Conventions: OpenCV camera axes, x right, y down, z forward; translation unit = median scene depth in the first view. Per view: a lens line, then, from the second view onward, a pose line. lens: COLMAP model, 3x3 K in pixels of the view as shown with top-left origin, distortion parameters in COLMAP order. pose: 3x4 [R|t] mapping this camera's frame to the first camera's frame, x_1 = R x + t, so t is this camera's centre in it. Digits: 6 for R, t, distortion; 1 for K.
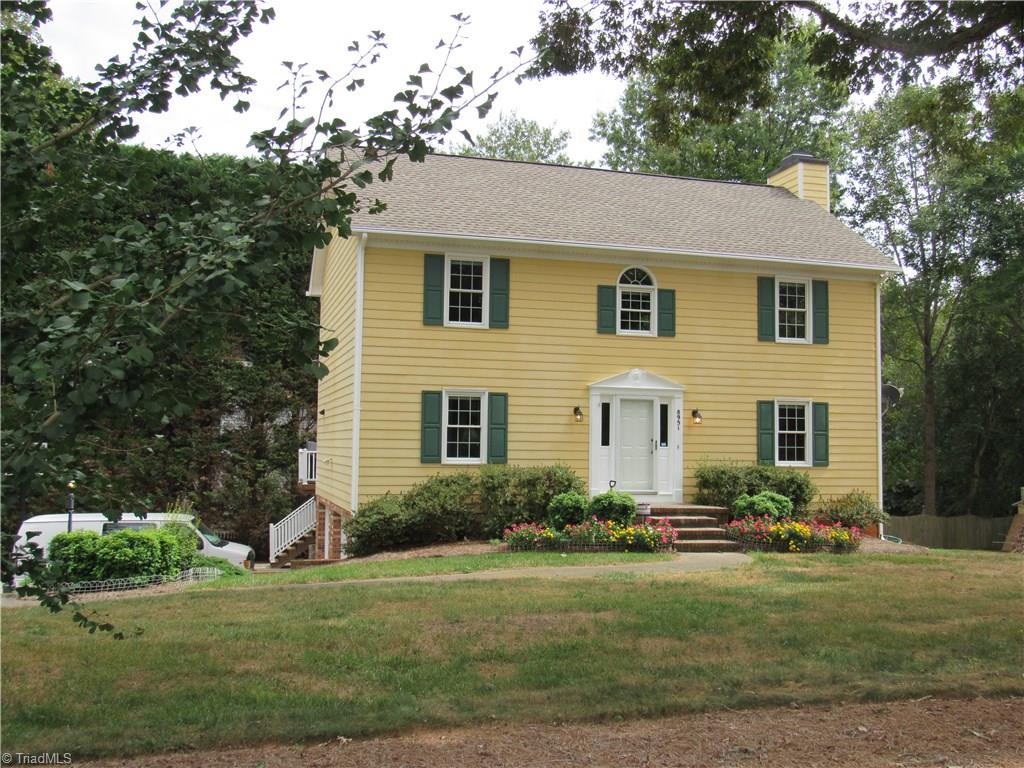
lens RADIAL K [[986.8, 0, 505.4], [0, 986.8, 392.6], [0, 0, 1]] dist [-0.019334, 0.000000]
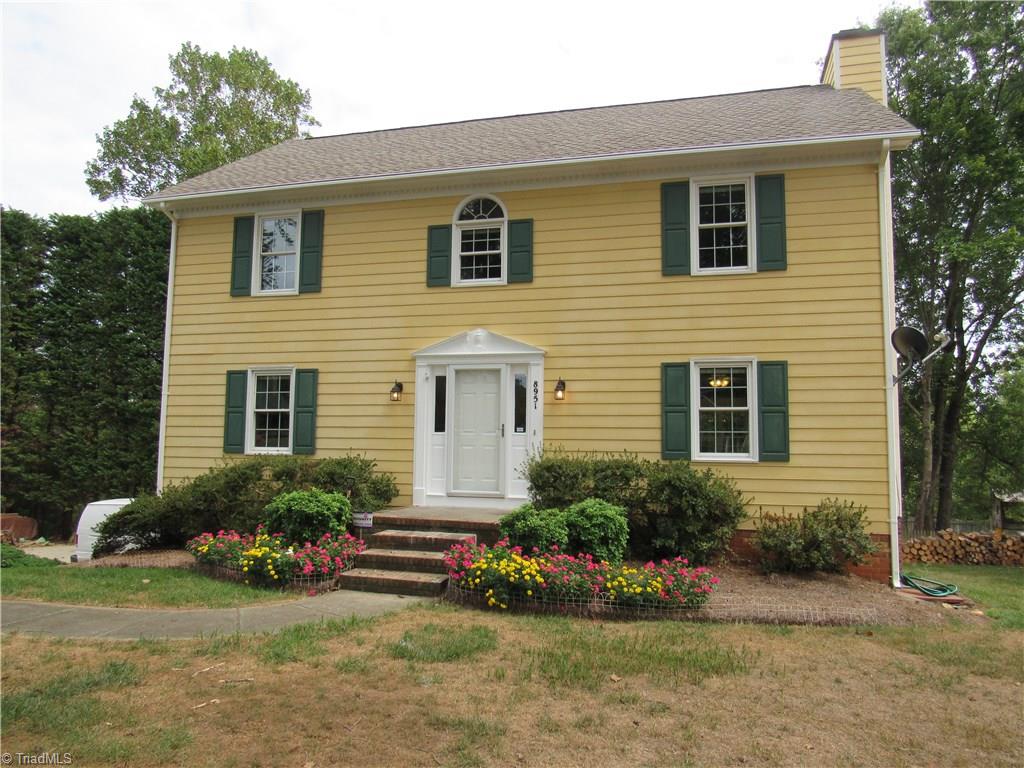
lens RADIAL K [[737.6, 0, 512.6], [0, 737.6, 381.1], [0, 0, 1]] dist [-0.026884, 0.008668]
pose [[0.862030, -0.046664, -0.504705, 0.434138], [0.029970, 0.998703, -0.041149, 0.039210], [0.505971, 0.020346, 0.862311, 0.525796]]
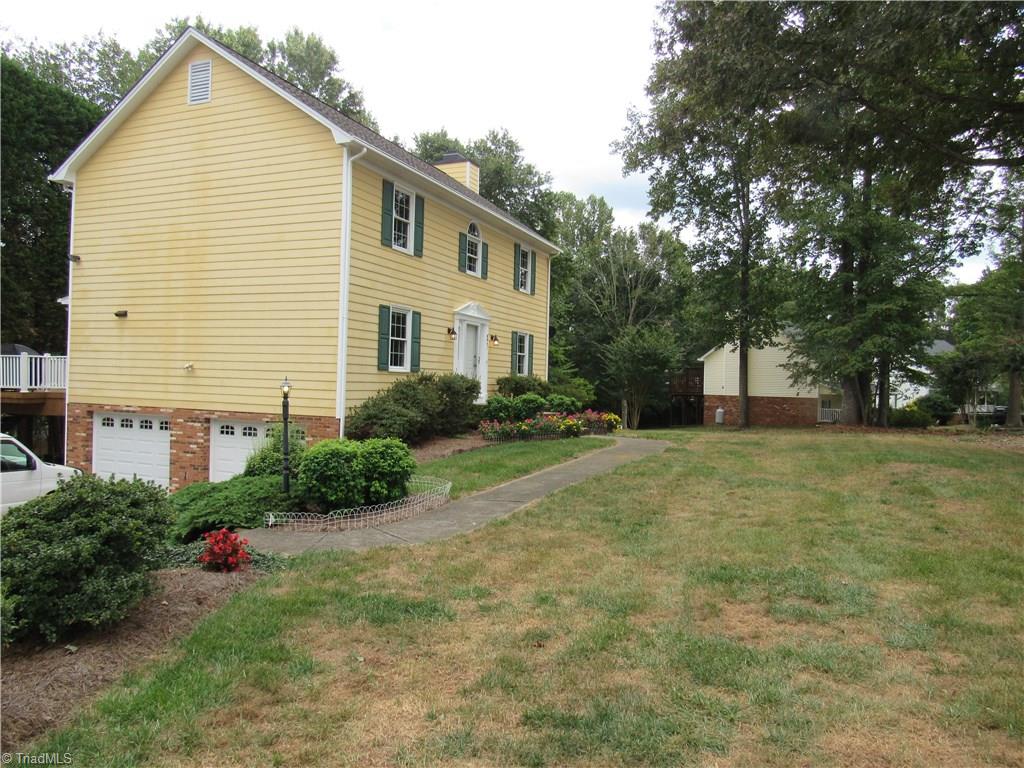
lens RADIAL K [[737.6, 0, 512.4], [0, 737.6, 384.8], [0, 0, 1]] dist [-0.026884, 0.008668]
pose [[0.621267, 0.004977, 0.783583, -0.592229], [-0.071812, 0.996133, 0.050609, 0.032745], [-0.780302, -0.087712, 0.619222, 0.344513]]
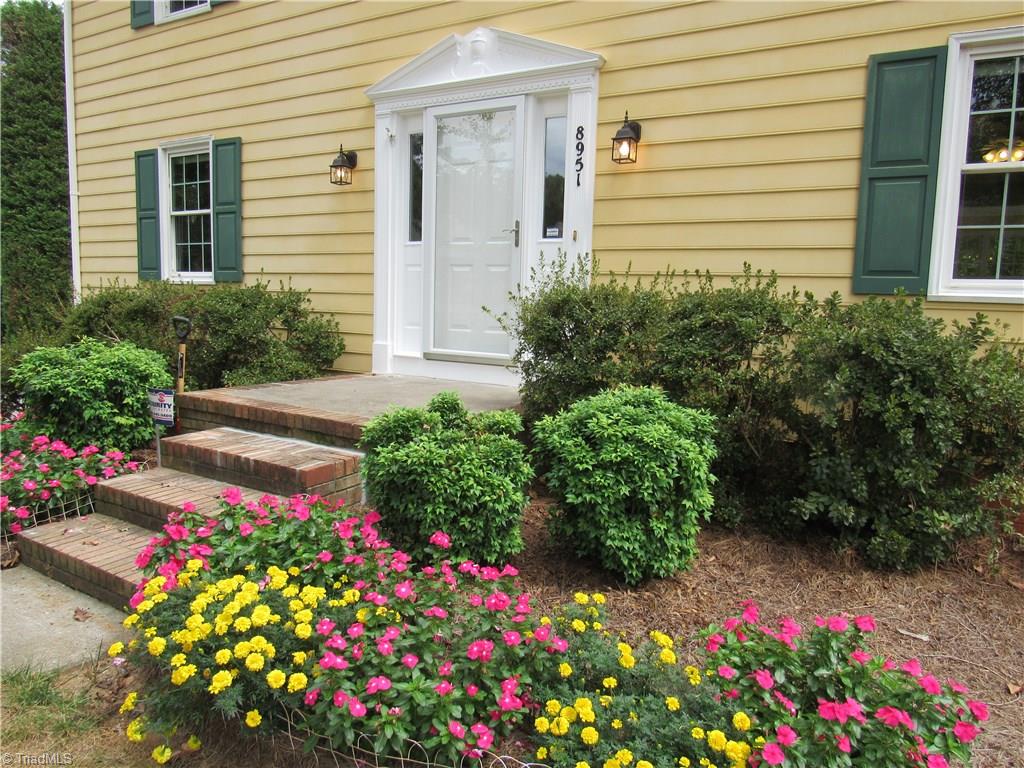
lens RADIAL K [[737.6, 0, 511.6], [0, 737.6, 384.0], [0, 0, 1]] dist [-0.026884, 0.008668]
pose [[0.685959, 0.093959, -0.721548, 0.352090], [0.028202, 0.987450, 0.155395, 0.065427], [0.727093, -0.126944, 0.674700, 0.799722]]
